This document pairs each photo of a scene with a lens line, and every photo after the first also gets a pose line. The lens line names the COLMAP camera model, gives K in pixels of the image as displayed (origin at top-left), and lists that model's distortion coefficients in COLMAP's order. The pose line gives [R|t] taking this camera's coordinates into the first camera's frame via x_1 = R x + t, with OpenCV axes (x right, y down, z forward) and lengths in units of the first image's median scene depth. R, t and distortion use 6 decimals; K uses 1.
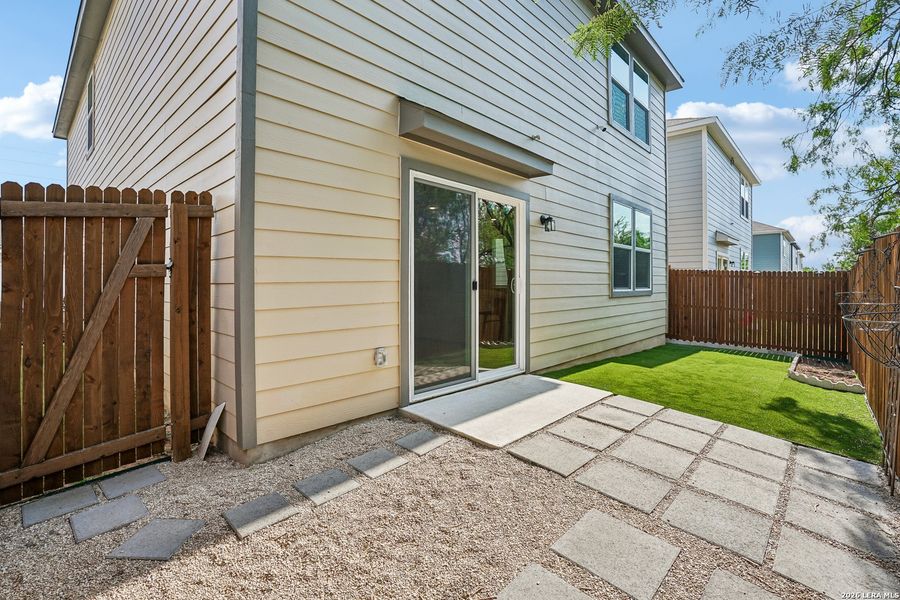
lens RADIAL K [[422.9, 0, 455.1], [0, 422.9, 295.3], [0, 0, 1]] dist [-0.068158, 0.024422]
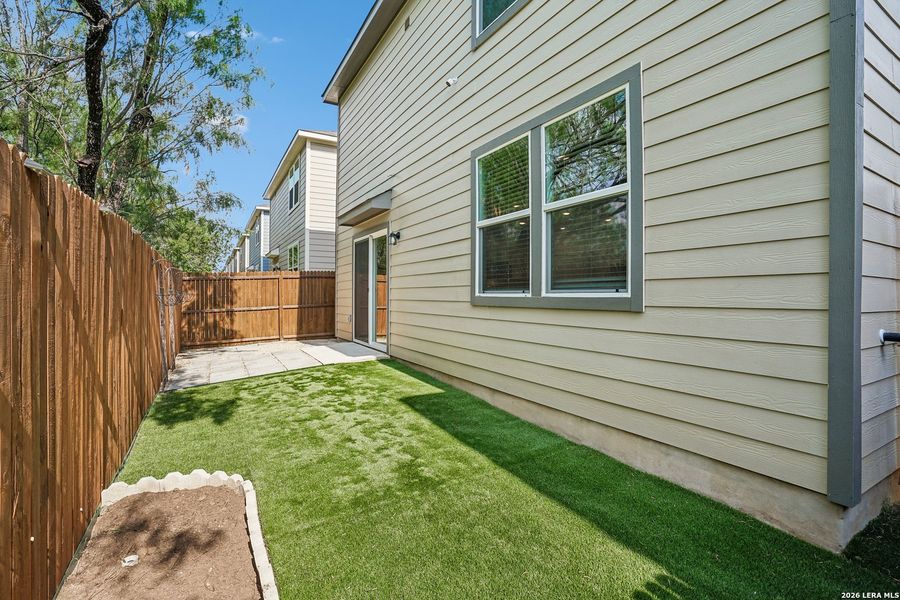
lens RADIAL K [[422.9, 0, 455.1], [0, 422.9, 295.3], [0, 0, 1]] dist [-0.068158, 0.024422]
pose [[-0.291331, -0.001183, -0.956622, 1.267200], [-0.011971, 0.999925, 0.002410, -0.014469], [0.956547, 0.012154, -0.291323, 1.441151]]
